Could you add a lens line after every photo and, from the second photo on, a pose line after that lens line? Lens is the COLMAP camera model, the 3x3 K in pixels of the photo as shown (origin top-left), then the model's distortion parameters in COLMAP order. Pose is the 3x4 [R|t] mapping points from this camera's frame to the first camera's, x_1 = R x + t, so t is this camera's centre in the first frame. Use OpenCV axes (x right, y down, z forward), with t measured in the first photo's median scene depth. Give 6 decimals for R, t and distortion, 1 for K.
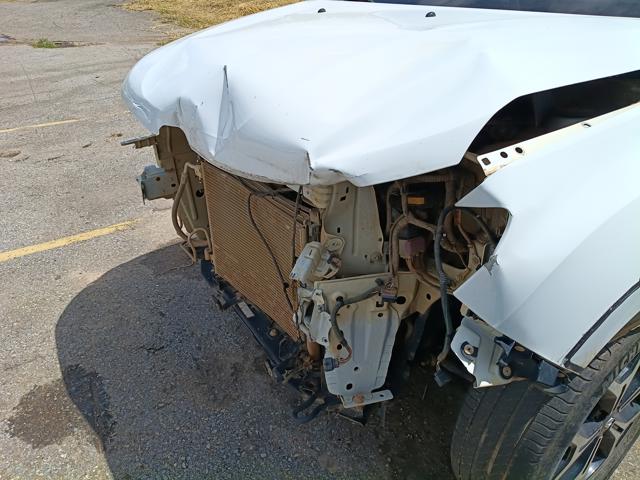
lens RADIAL K [[485.5, 0, 318.1], [0, 485.5, 242.1], [0, 0, 1]] dist [0.006196, -0.035413]
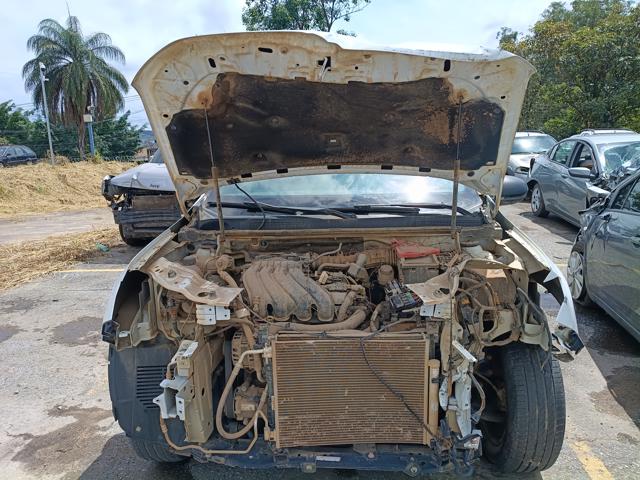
lens RADIAL K [[485.5, 0, 318.6], [0, 485.5, 241.7], [0, 0, 1]] dist [0.006196, -0.035413]
pose [[0.604468, -0.142542, 0.783773, -1.408434], [0.404897, 0.902276, -0.148175, -0.226586], [-0.686058, 0.406915, 0.603112, 0.194168]]
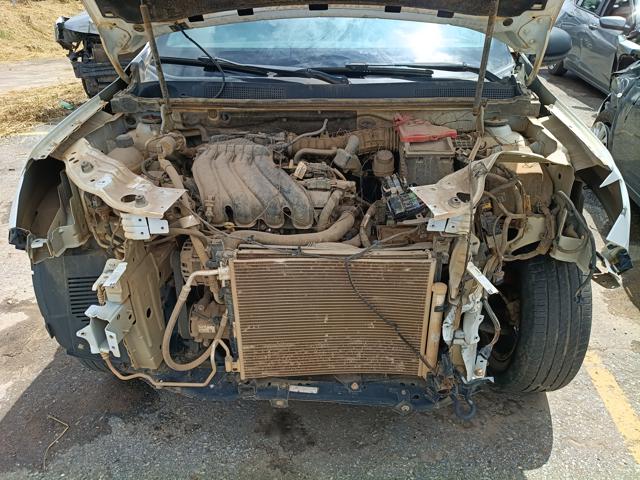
lens RADIAL K [[485.5, 0, 320.2], [0, 485.5, 246.0], [0, 0, 1]] dist [0.006196, -0.035413]
pose [[0.596579, -0.362479, 0.716033, -1.022840], [0.394846, 0.909310, 0.131348, -0.326689], [-0.698706, 0.204363, 0.685598, 0.397024]]
